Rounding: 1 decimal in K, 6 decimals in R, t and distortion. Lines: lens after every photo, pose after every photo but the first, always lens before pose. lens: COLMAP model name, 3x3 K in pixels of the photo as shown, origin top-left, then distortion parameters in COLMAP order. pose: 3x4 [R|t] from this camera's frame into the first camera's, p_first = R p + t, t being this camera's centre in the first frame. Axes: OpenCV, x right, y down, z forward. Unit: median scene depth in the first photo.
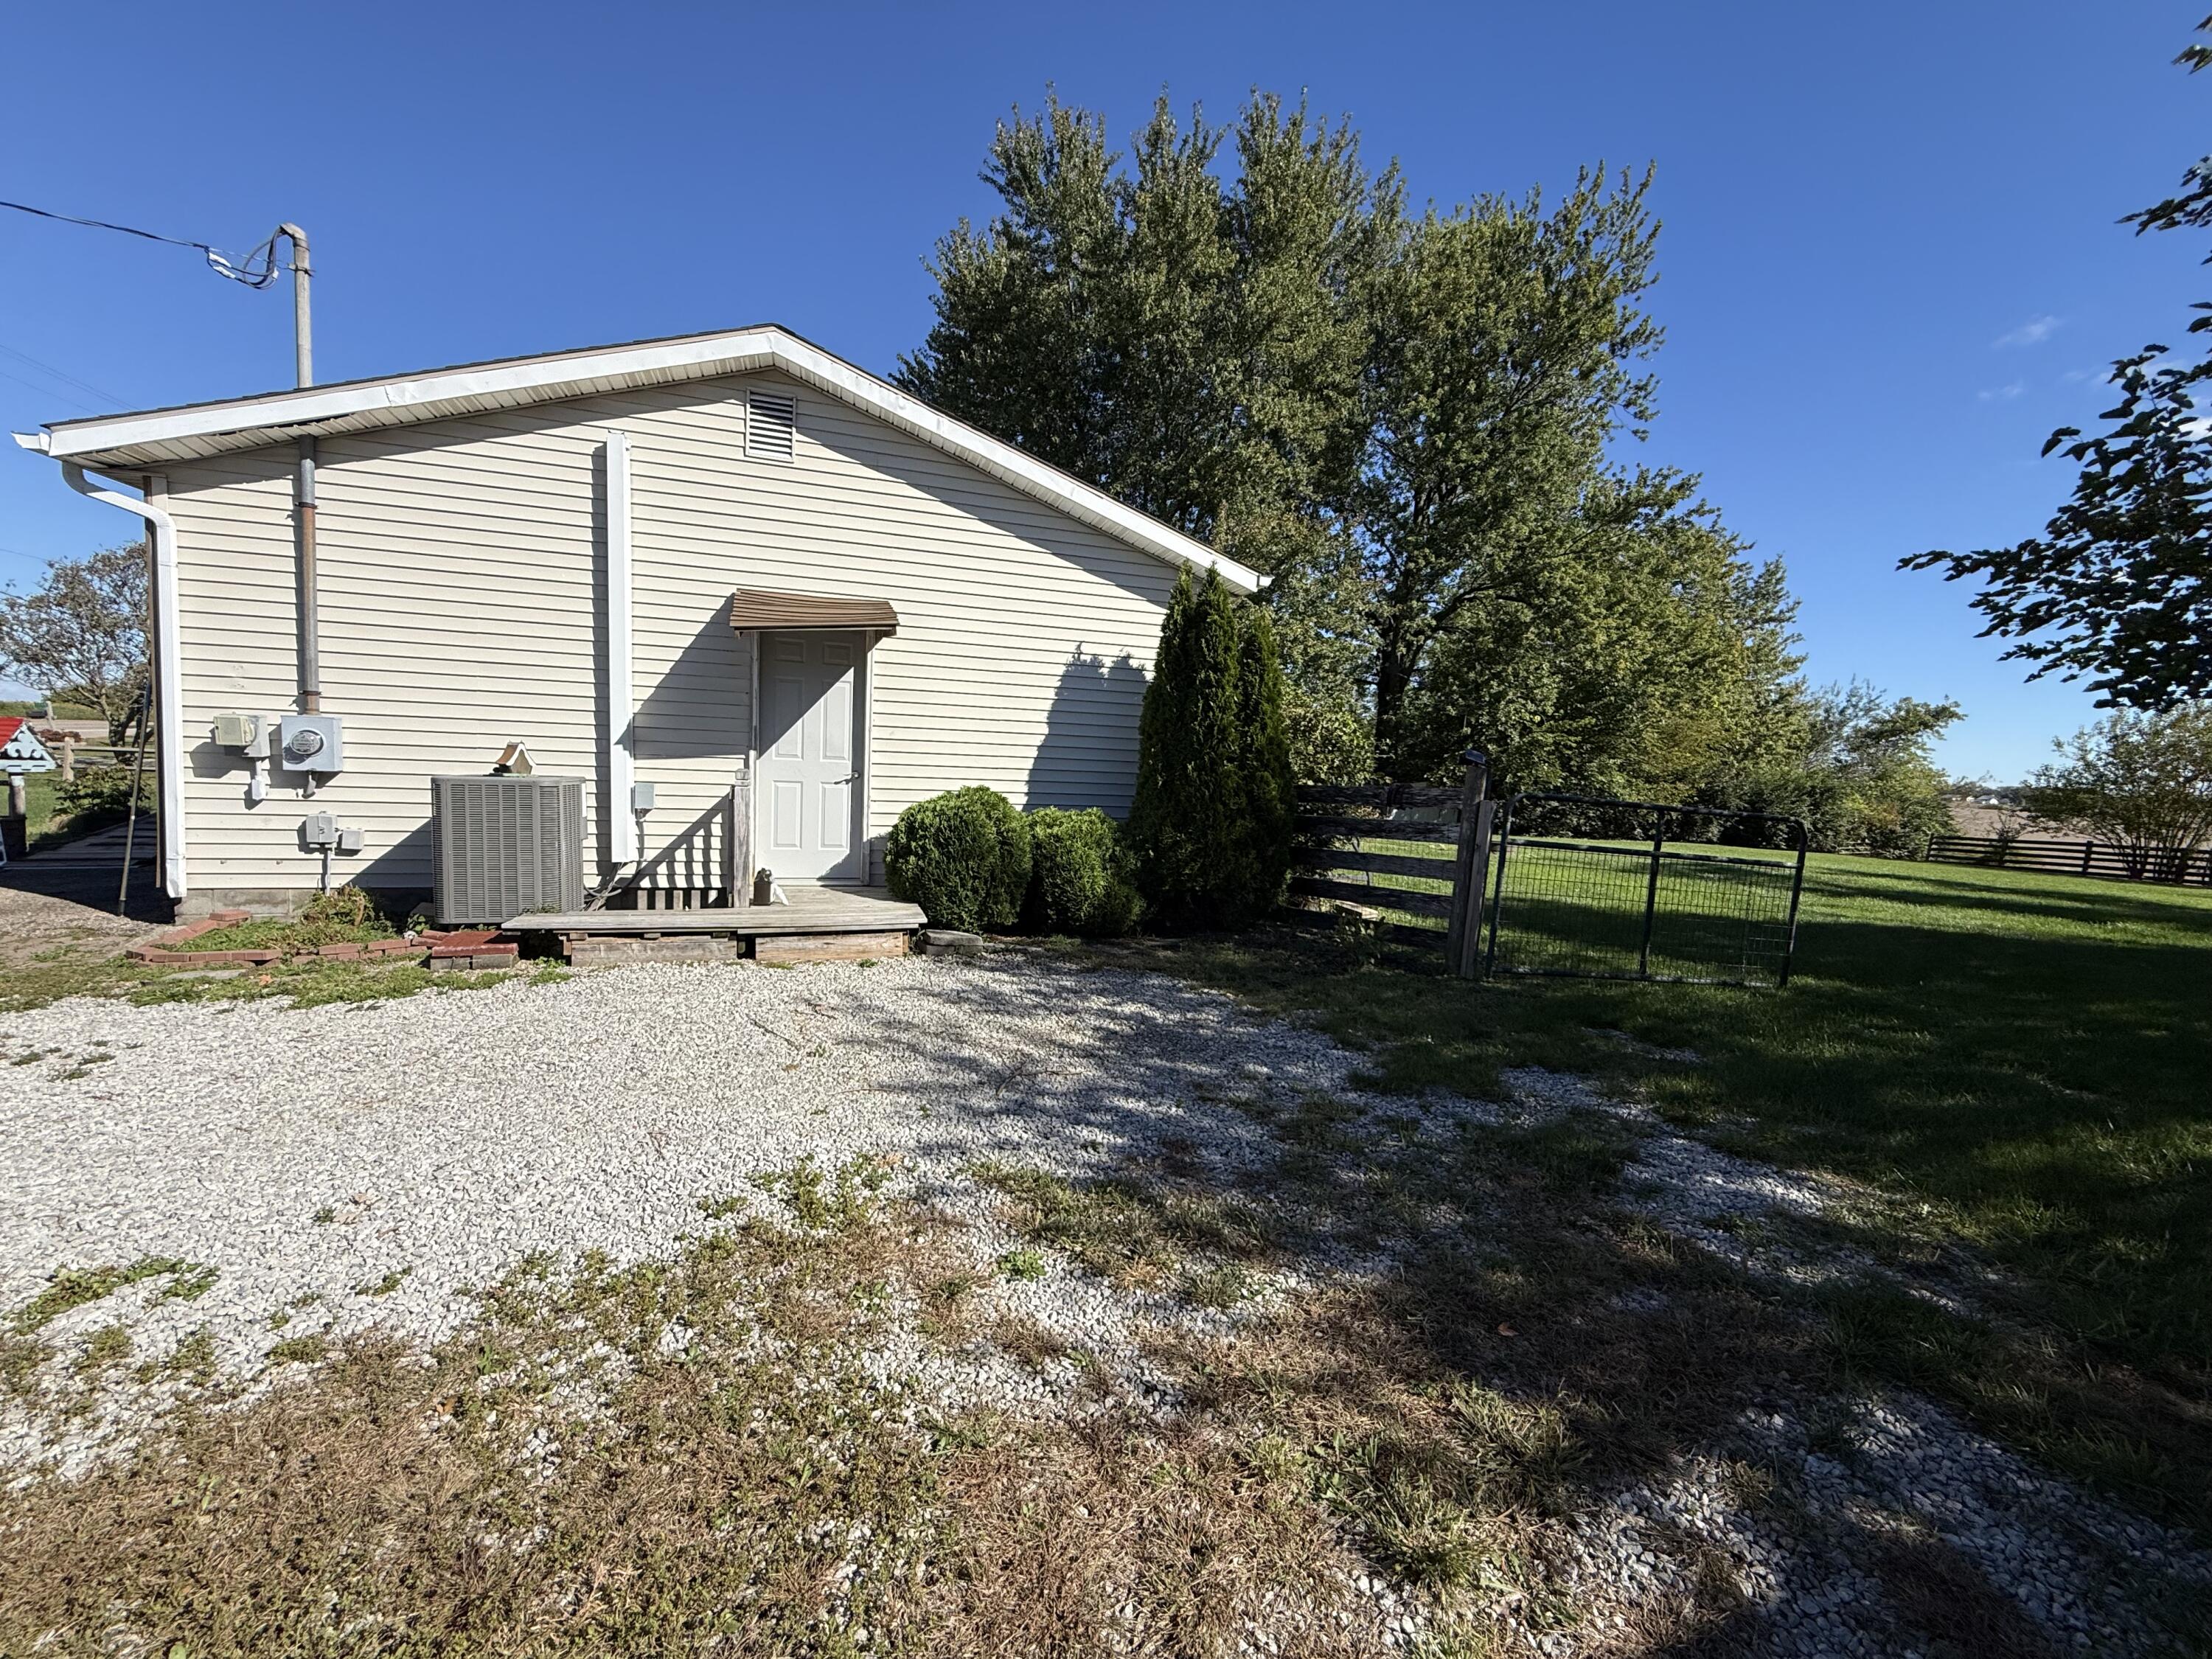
lens RADIAL K [[876.8, 0, 1106.0], [0, 876.8, 829.5], [0, 0, 1]] dist [-0.000469, -0.000082]
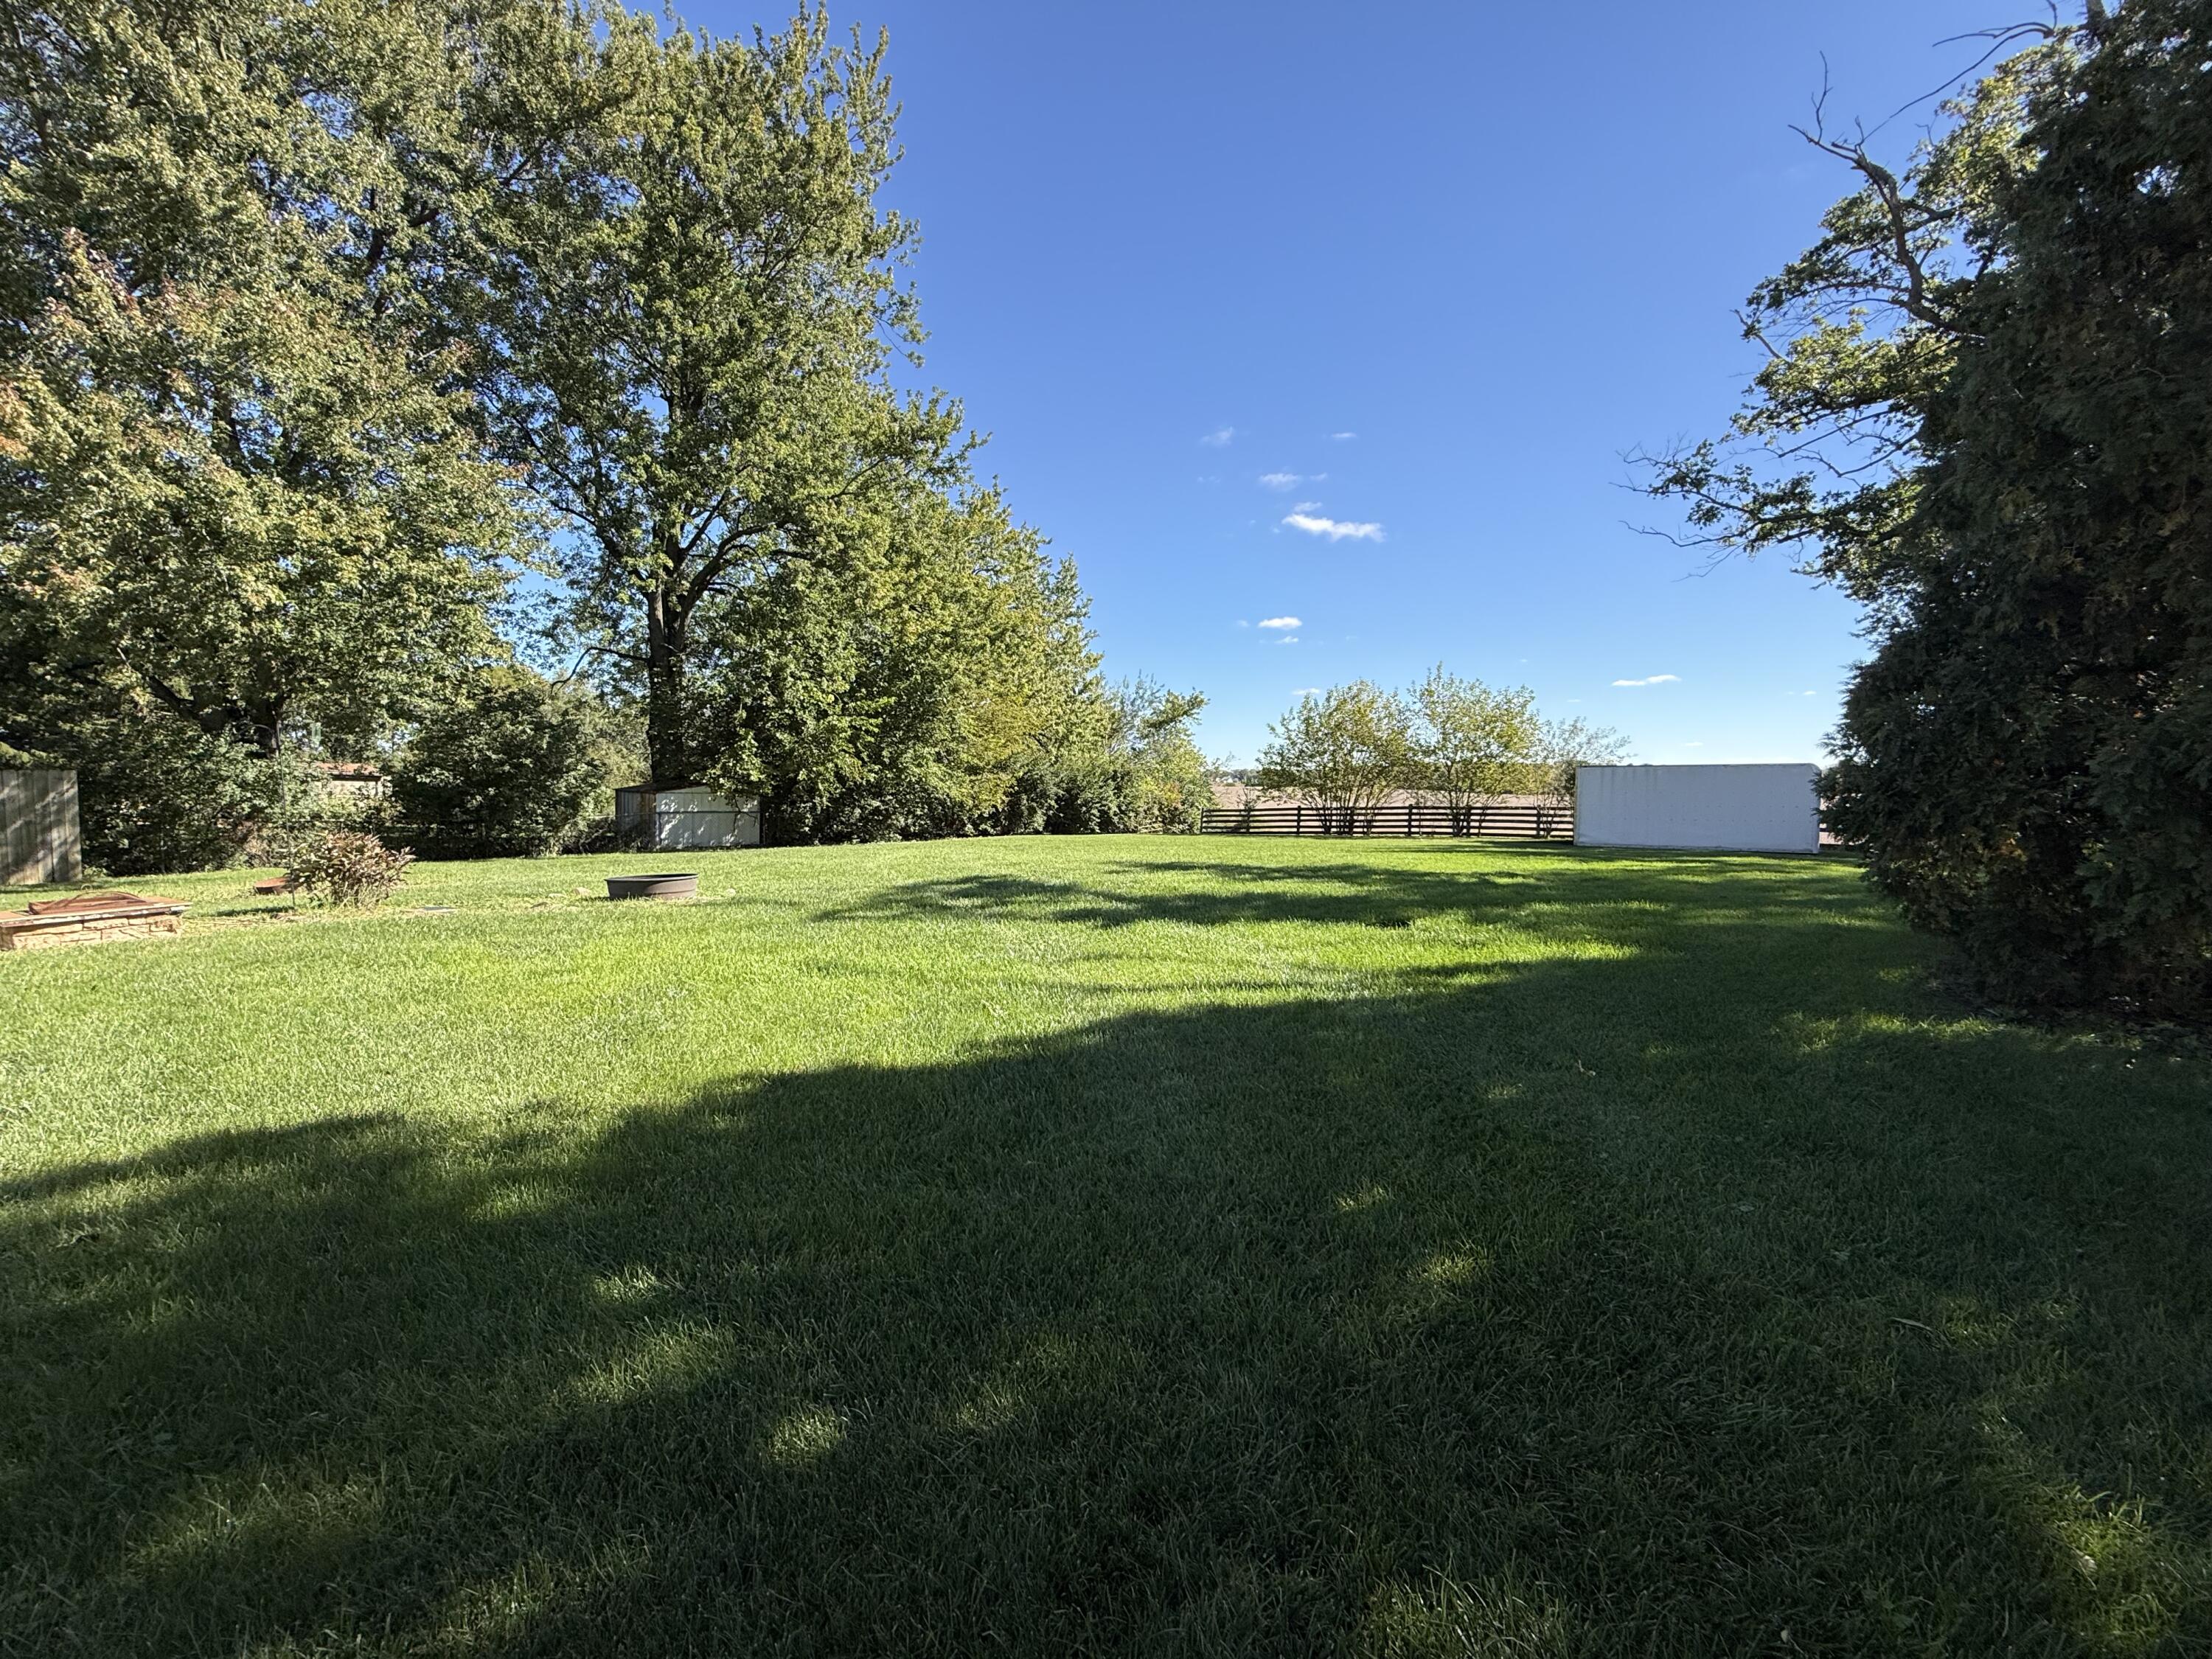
lens RADIAL K [[906.5, 0, 1106.0], [0, 906.5, 829.5], [0, 0, 1]] dist [-0.000325, -0.000718]
pose [[0.791113, -0.081399, 0.606230, 0.152101], [0.087976, 0.995943, 0.018921, -0.001281], [-0.605311, 0.038365, 0.795064, 0.166903]]
